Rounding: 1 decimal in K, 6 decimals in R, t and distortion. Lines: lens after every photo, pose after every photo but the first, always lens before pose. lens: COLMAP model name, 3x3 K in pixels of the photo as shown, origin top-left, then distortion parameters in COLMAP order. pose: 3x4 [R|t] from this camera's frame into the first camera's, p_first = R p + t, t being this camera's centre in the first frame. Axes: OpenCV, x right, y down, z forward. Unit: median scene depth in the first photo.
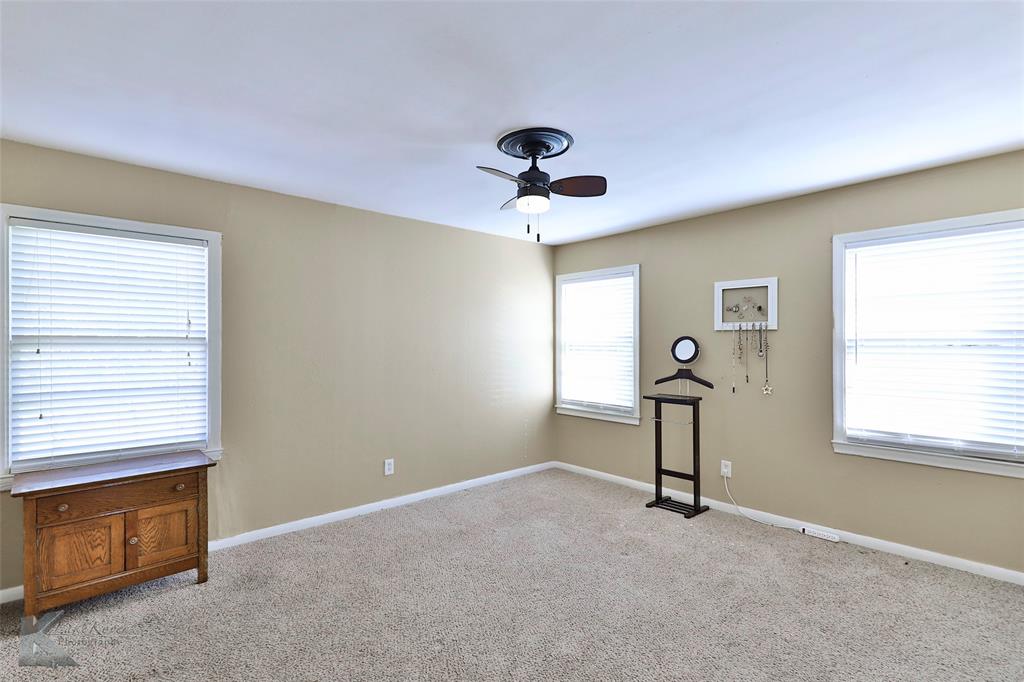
lens RADIAL K [[482.4, 0, 510.5], [0, 482.4, 346.1], [0, 0, 1]] dist [0.002015, 0.000115]
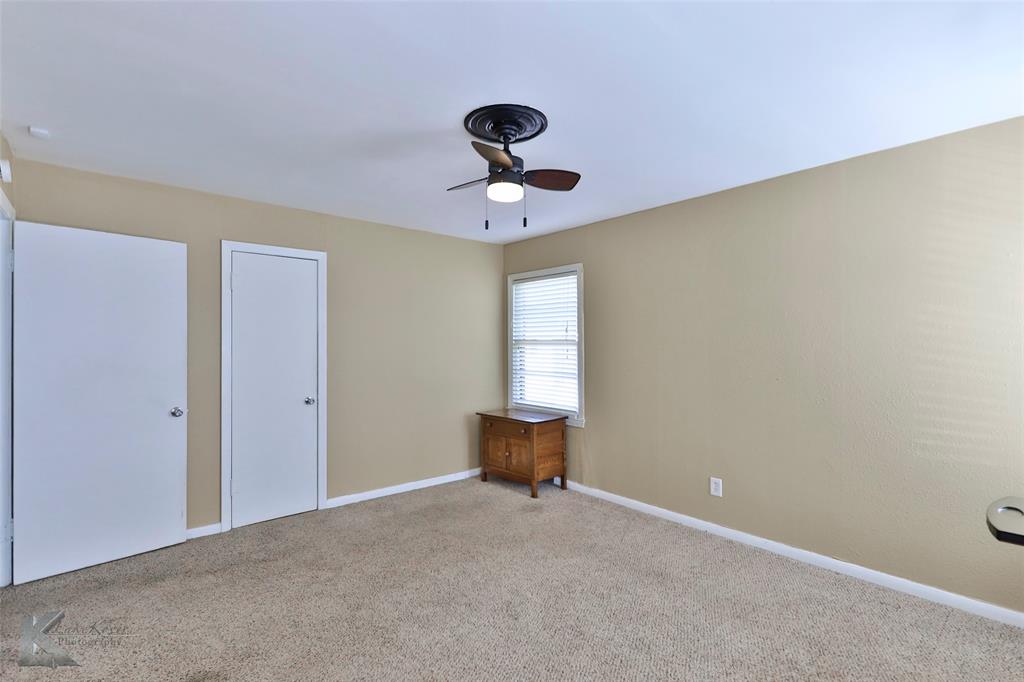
lens RADIAL K [[482.4, 0, 510.5], [0, 482.4, 346.1], [0, 0, 1]] dist [0.002015, 0.000115]
pose [[-0.007536, 0.014388, -0.999868, 0.803042], [-0.006041, 0.999878, 0.014434, -0.017738], [0.999953, 0.006149, -0.007448, 0.827175]]
